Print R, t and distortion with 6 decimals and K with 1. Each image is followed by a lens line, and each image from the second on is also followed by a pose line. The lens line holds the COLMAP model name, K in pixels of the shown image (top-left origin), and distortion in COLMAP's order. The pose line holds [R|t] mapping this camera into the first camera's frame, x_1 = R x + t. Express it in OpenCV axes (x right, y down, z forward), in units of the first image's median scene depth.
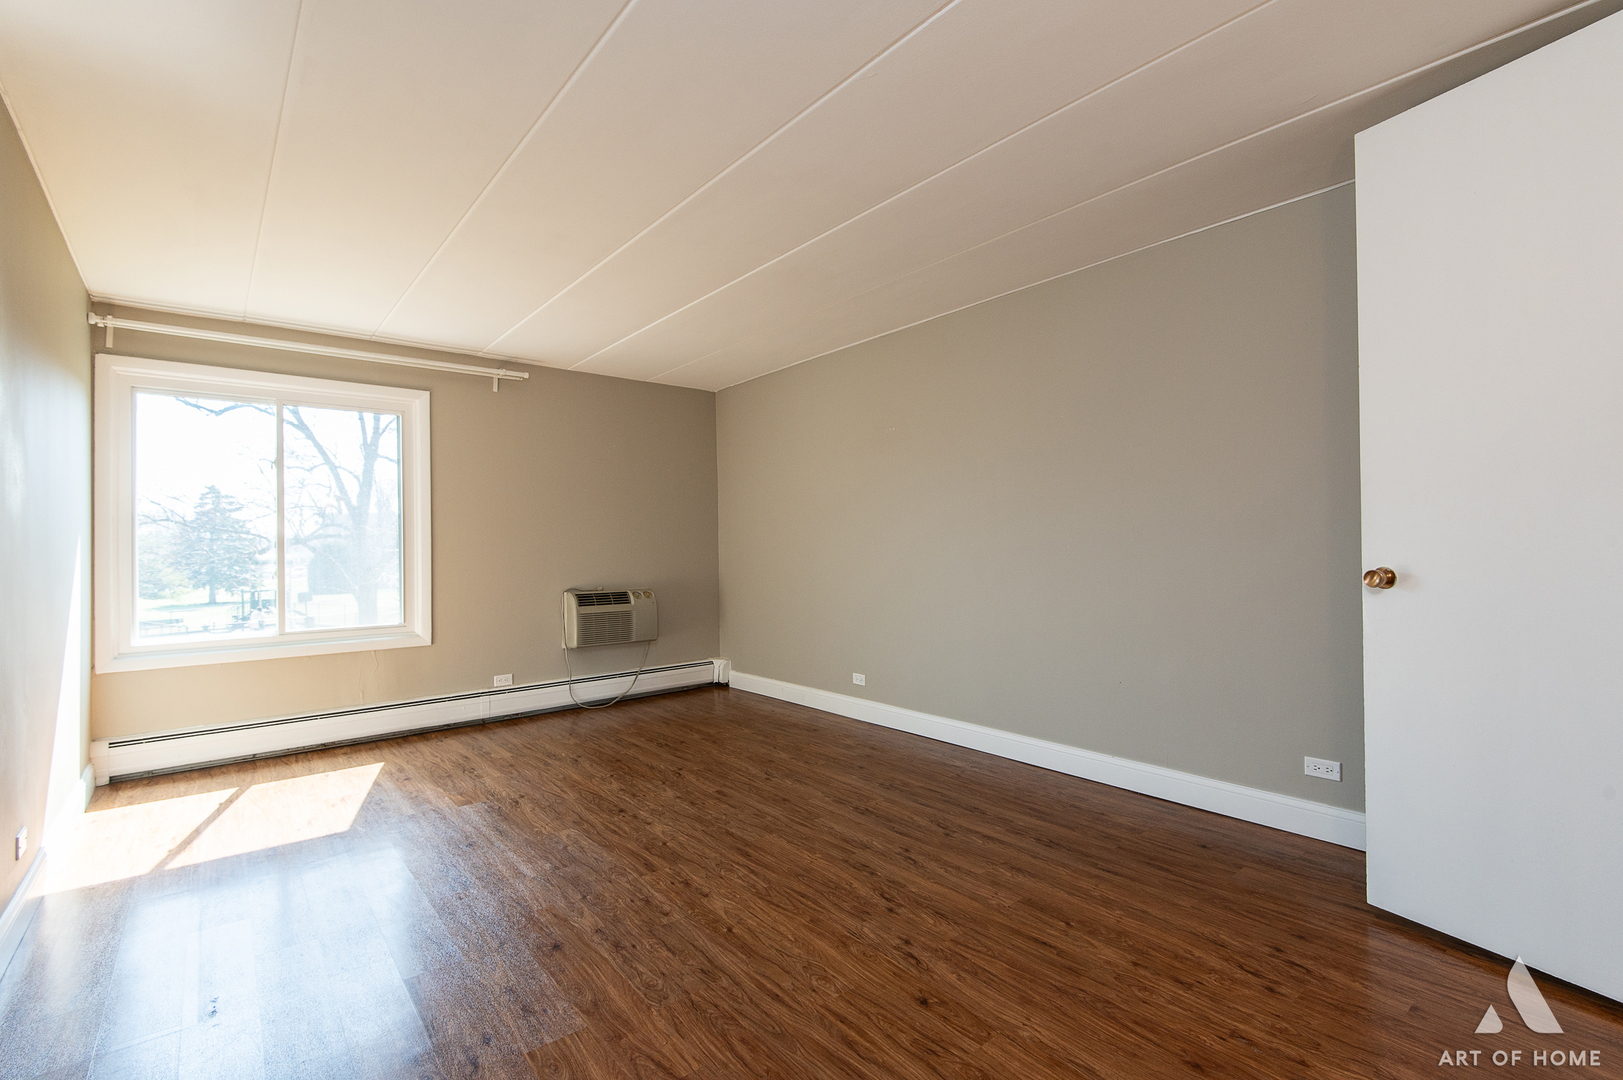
lens RADIAL K [[743.5, 0, 809.4], [0, 743.5, 544.0], [0, 0, 1]] dist [0.030343, -0.002840]
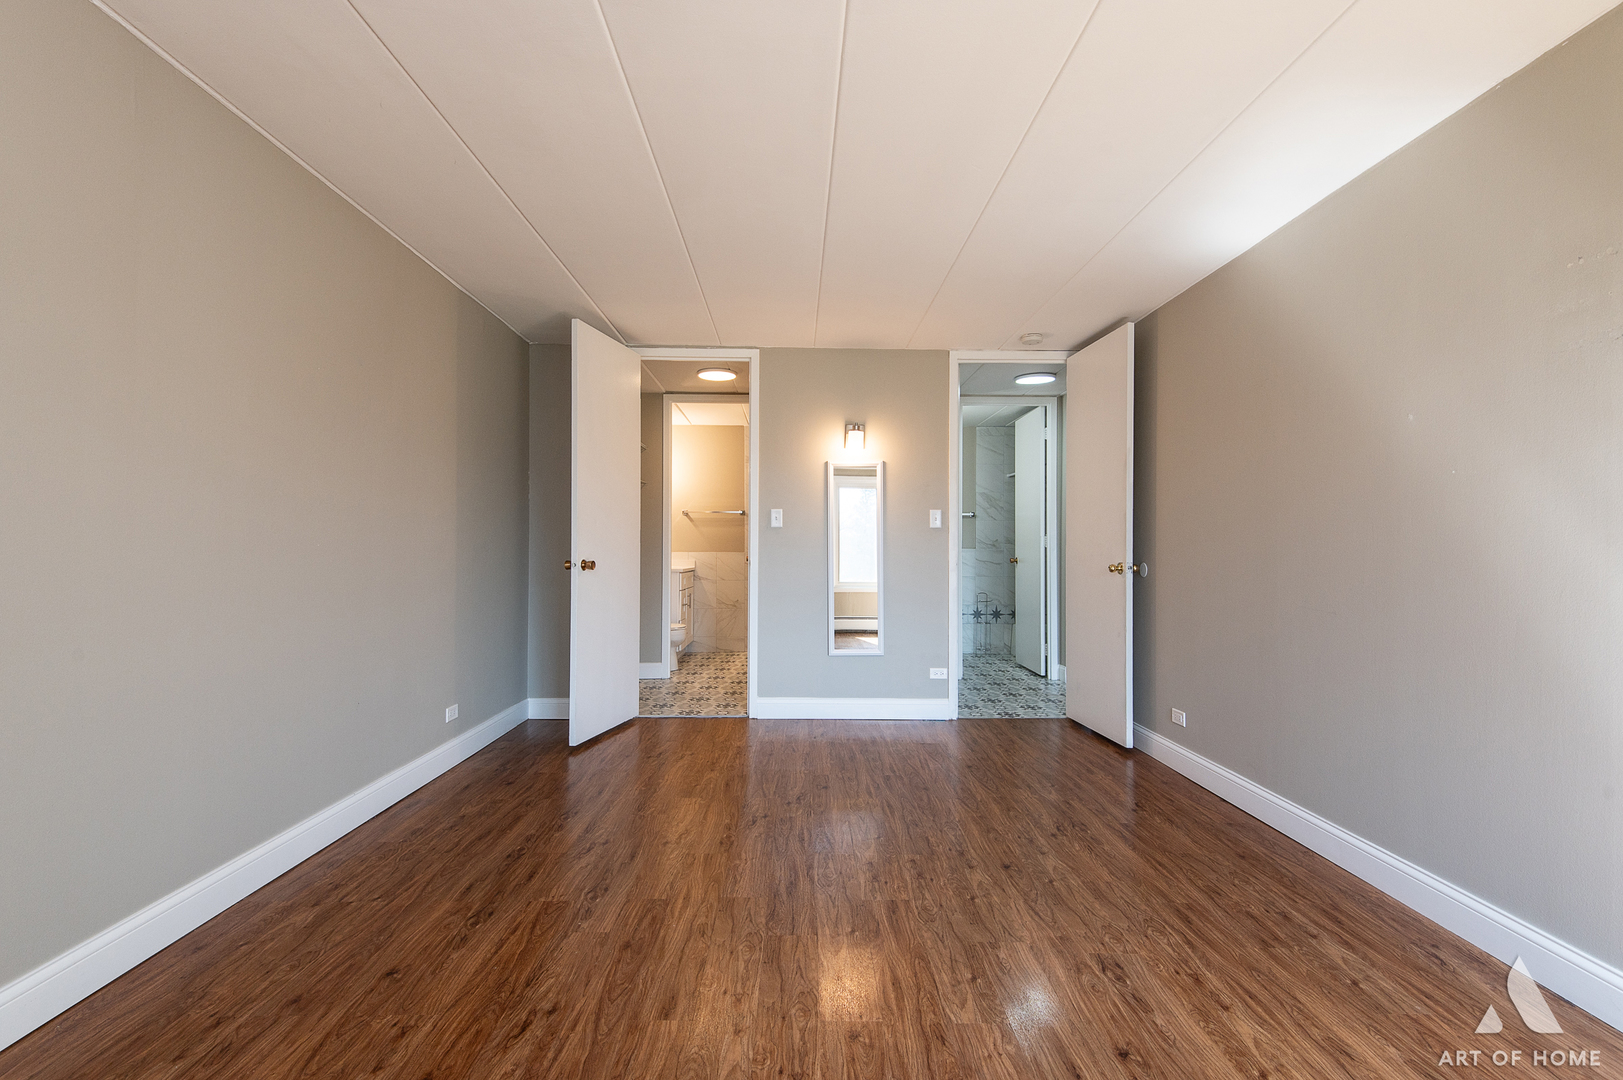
lens RADIAL K [[743.5, 0, 810.2], [0, 743.5, 545.2], [0, 0, 1]] dist [0.030343, -0.002840]
pose [[-0.792609, 0.009999, 0.609648, -0.619040], [-0.000353, 0.999858, -0.016858, 0.021000], [-0.609730, -0.013577, -0.792493, 1.613192]]
